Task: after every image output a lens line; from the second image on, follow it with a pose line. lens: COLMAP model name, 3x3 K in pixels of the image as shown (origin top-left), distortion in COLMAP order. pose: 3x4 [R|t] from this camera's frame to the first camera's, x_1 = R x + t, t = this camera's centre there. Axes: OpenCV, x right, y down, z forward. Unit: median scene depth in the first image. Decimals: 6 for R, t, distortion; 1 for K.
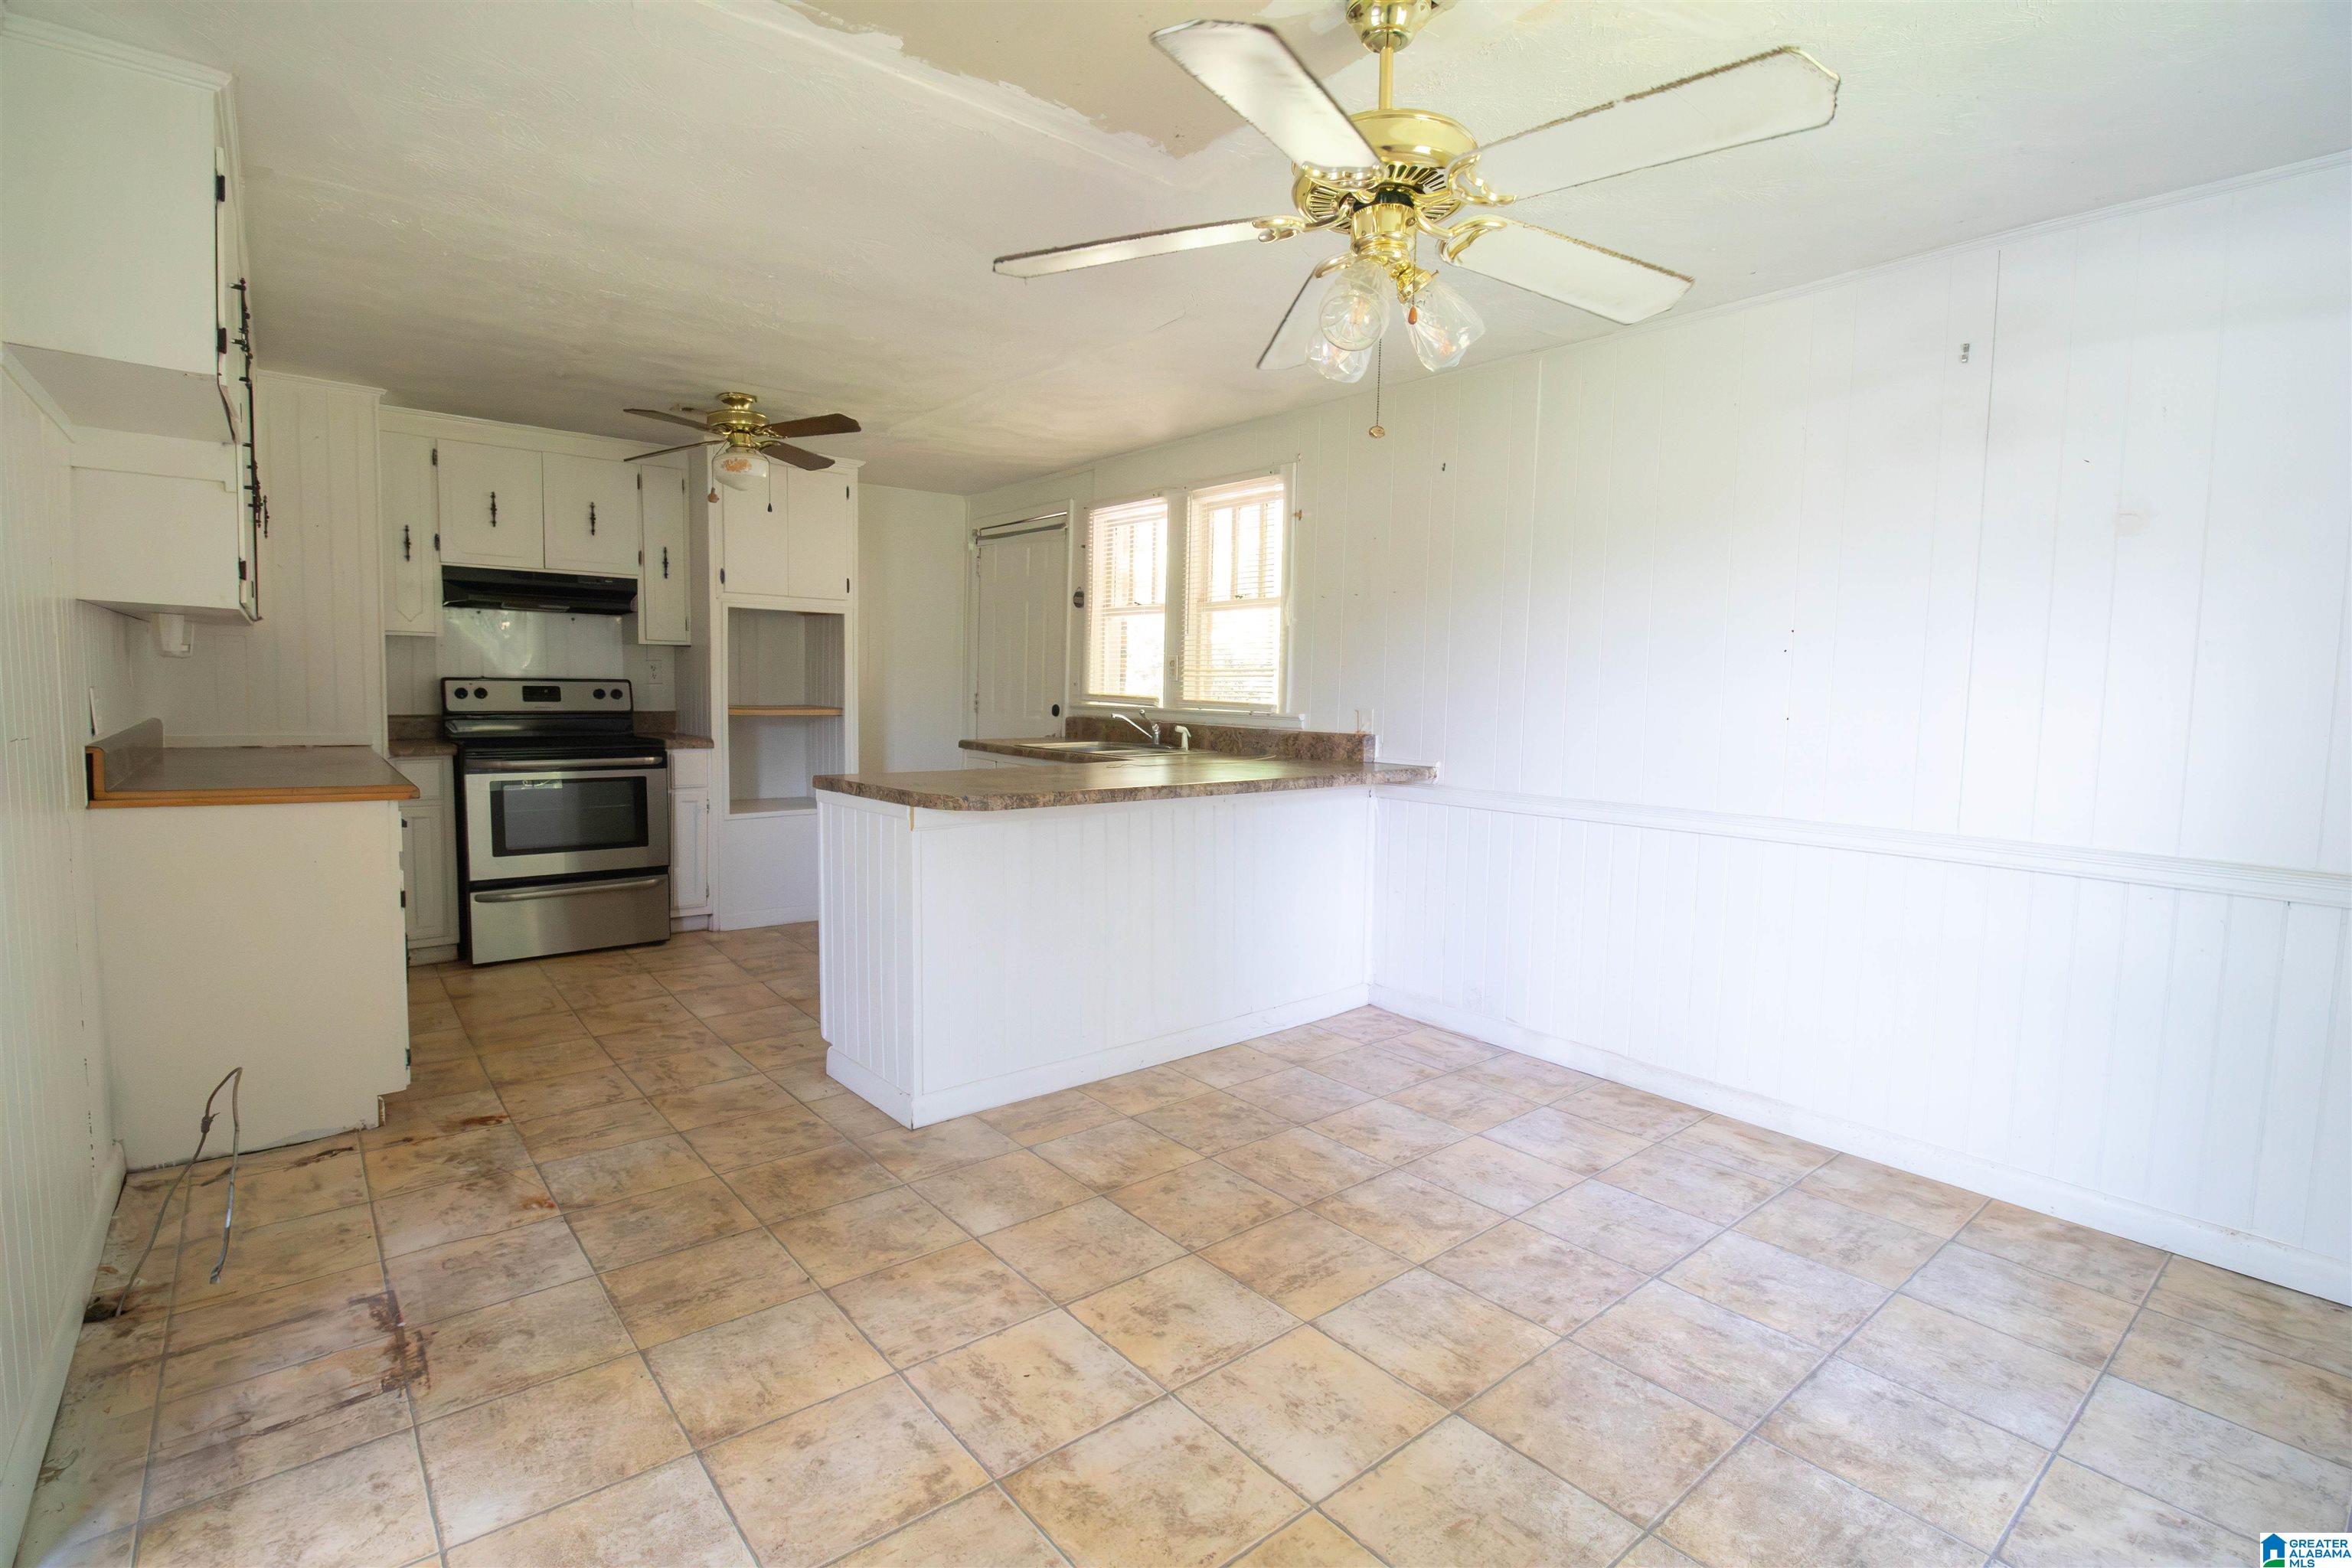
lens RADIAL K [[1099.0, 0, 1176.0], [0, 1099.0, 784.0], [0, 0, 1]] dist [0.002561, -0.014482]
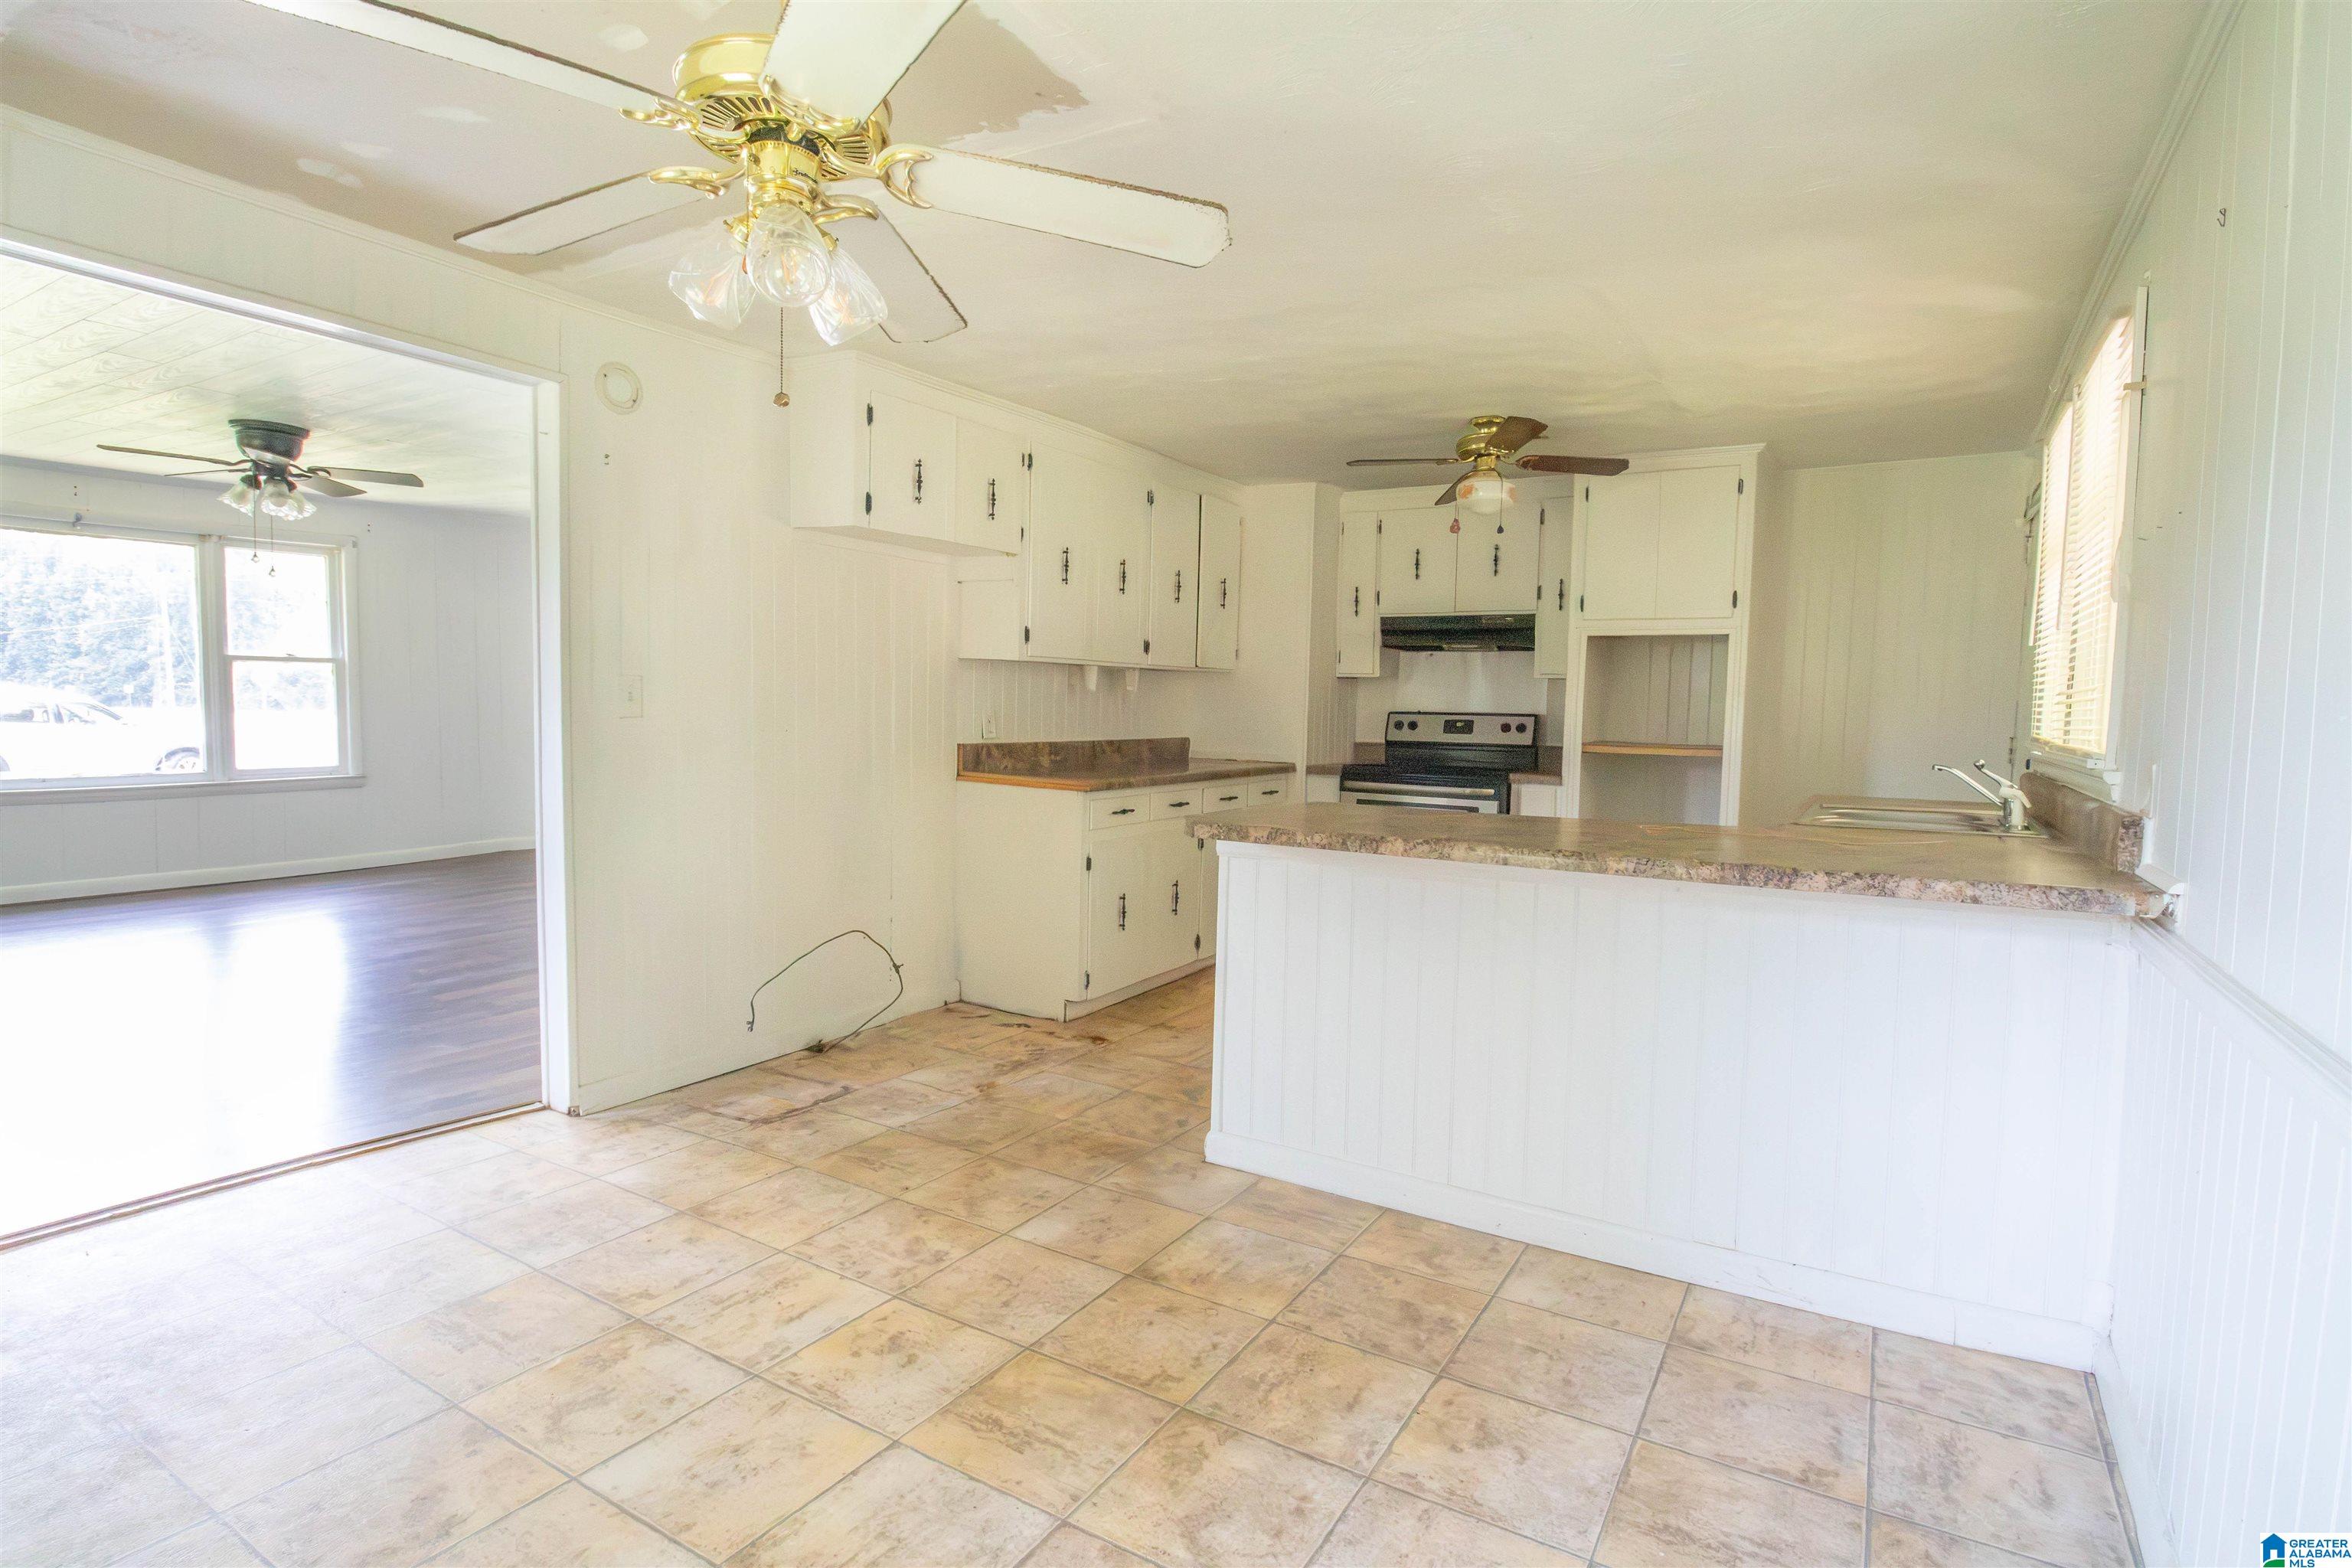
lens RADIAL K [[1163.4, 0, 1176.0], [0, 1163.4, 784.0], [0, 0, 1]] dist [0.003792, -0.016706]
pose [[0.328047, 0.053347, -0.943154, 0.476446], [-0.099777, 0.994776, 0.021563, -0.025702], [0.939377, 0.087031, 0.331657, 0.407523]]
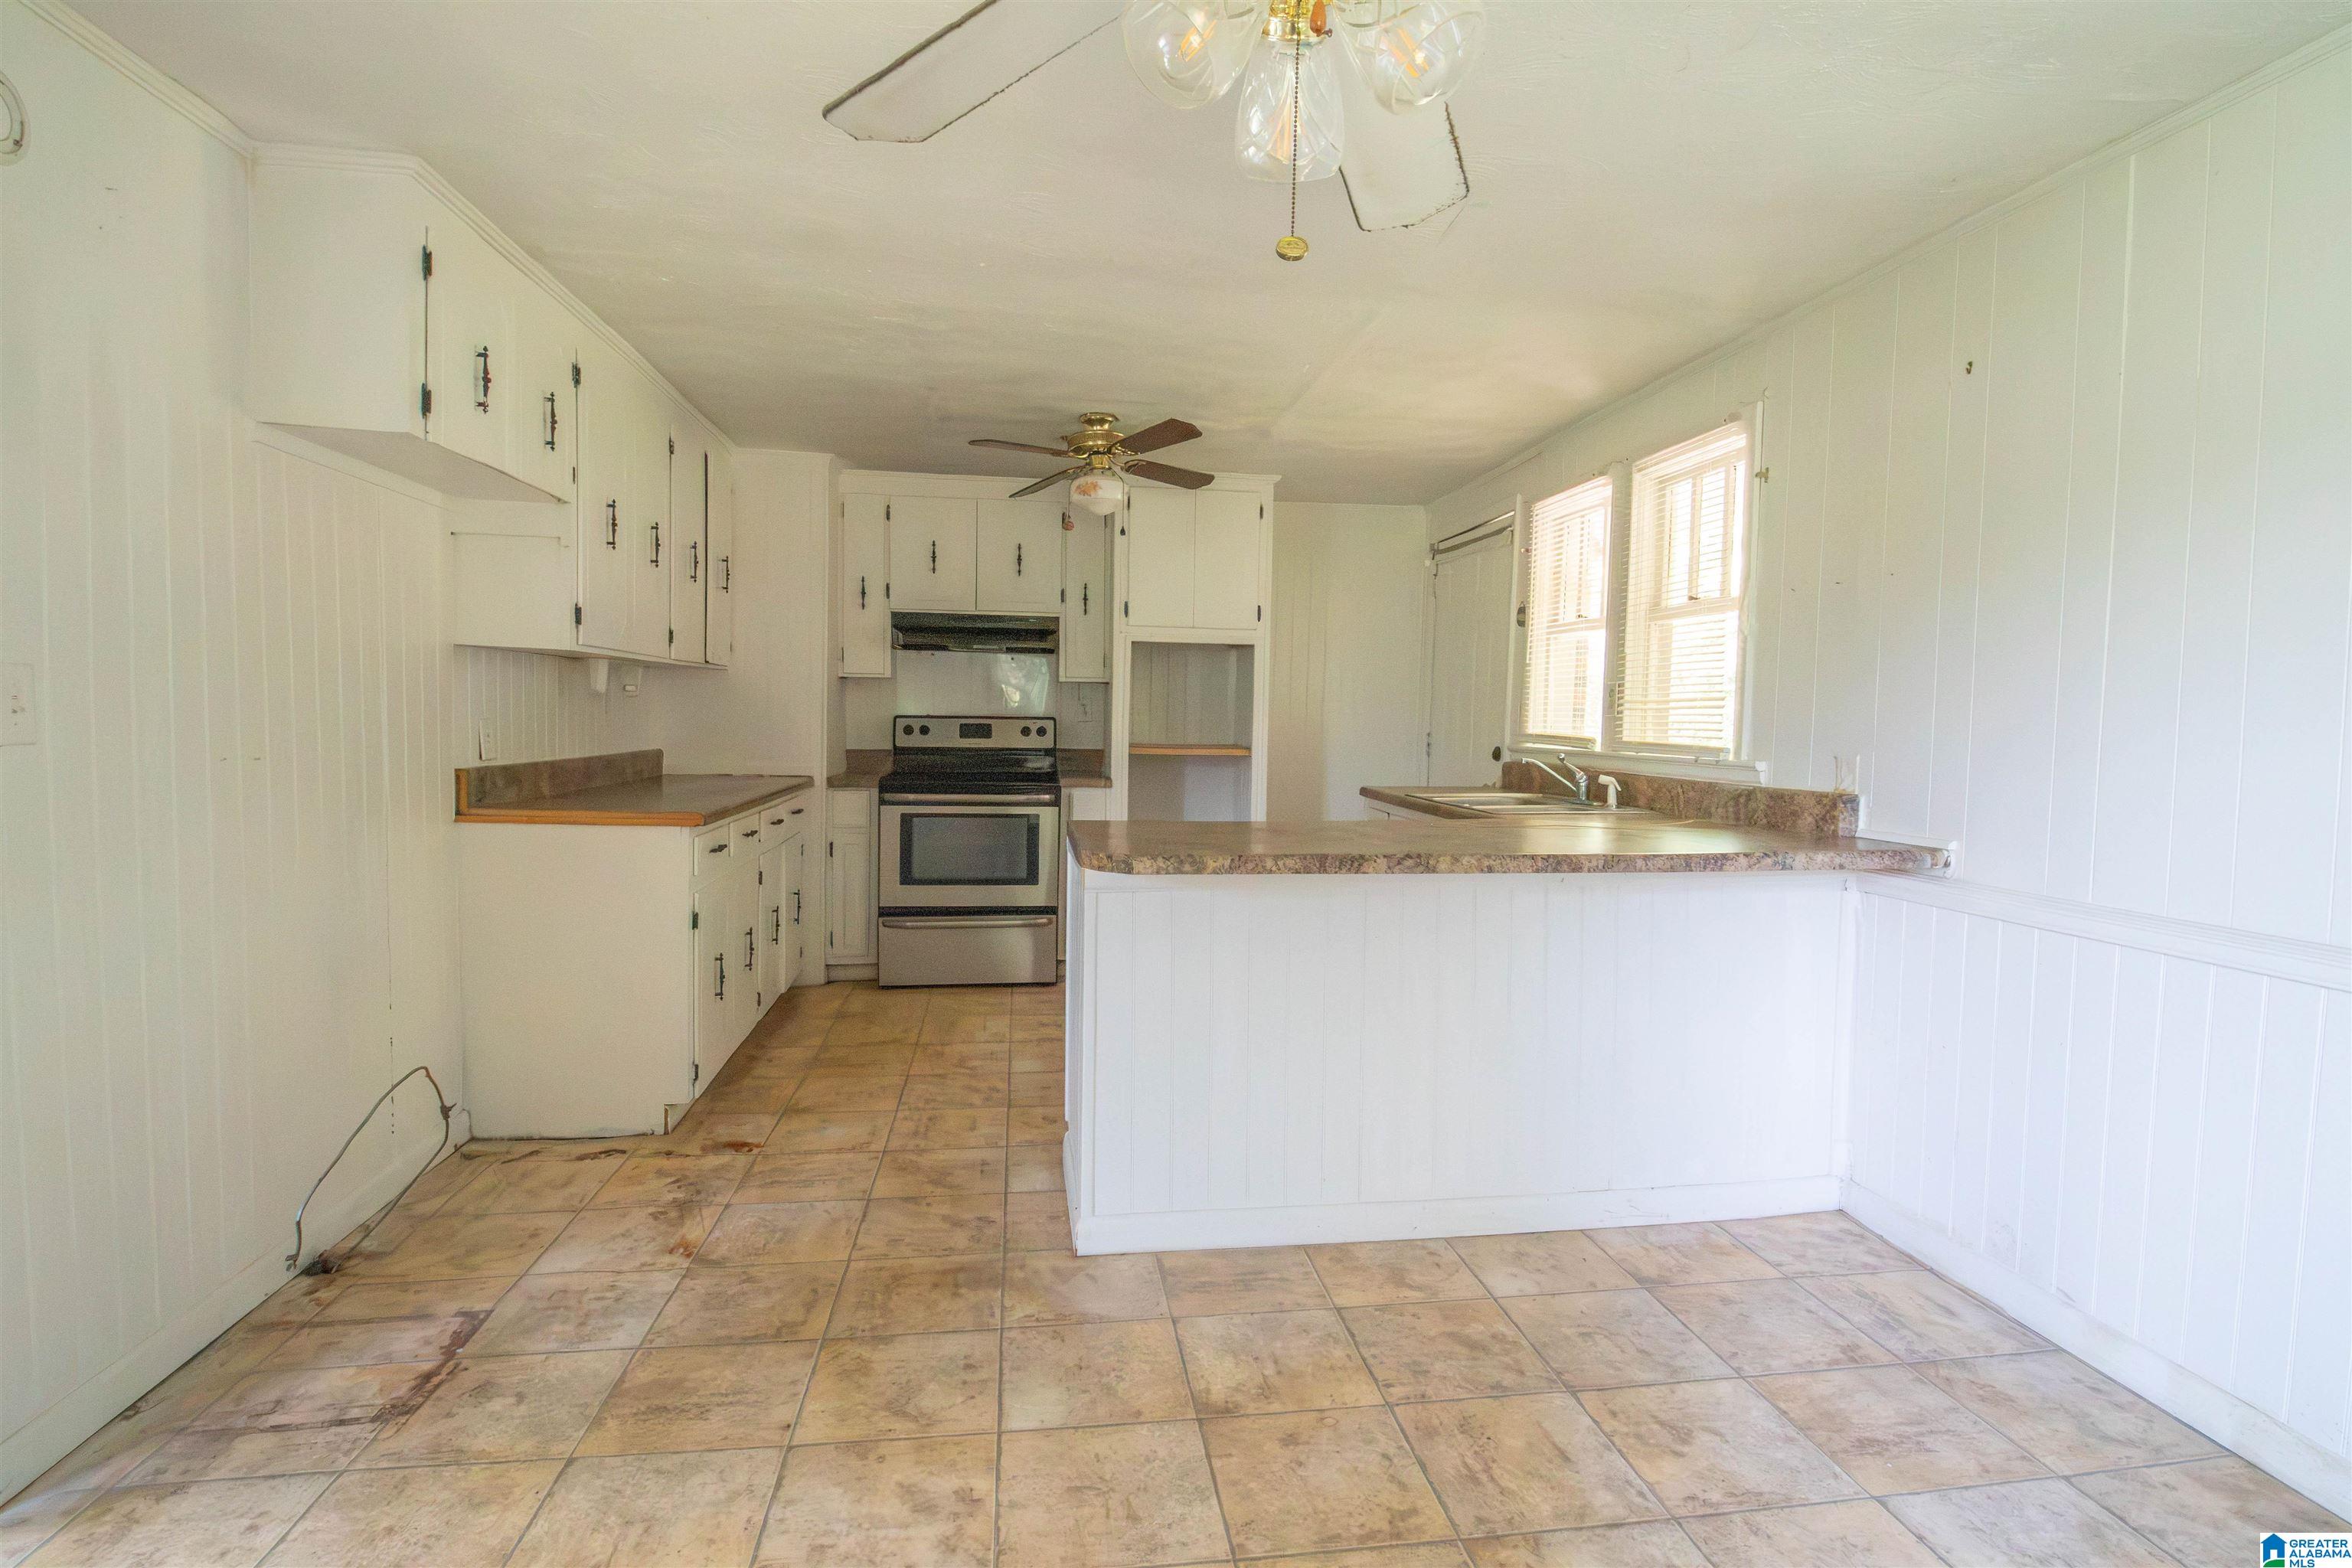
lens RADIAL K [[1154.1, 0, 1180.8], [0, 1154.1, 786.9], [0, 0, 1]] dist [0.004208, -0.015802]
pose [[0.853244, 0.027393, -0.520792, 0.179680], [-0.047936, 0.998512, -0.026016, -0.011513], [0.519304, 0.047162, 0.853287, 0.193945]]
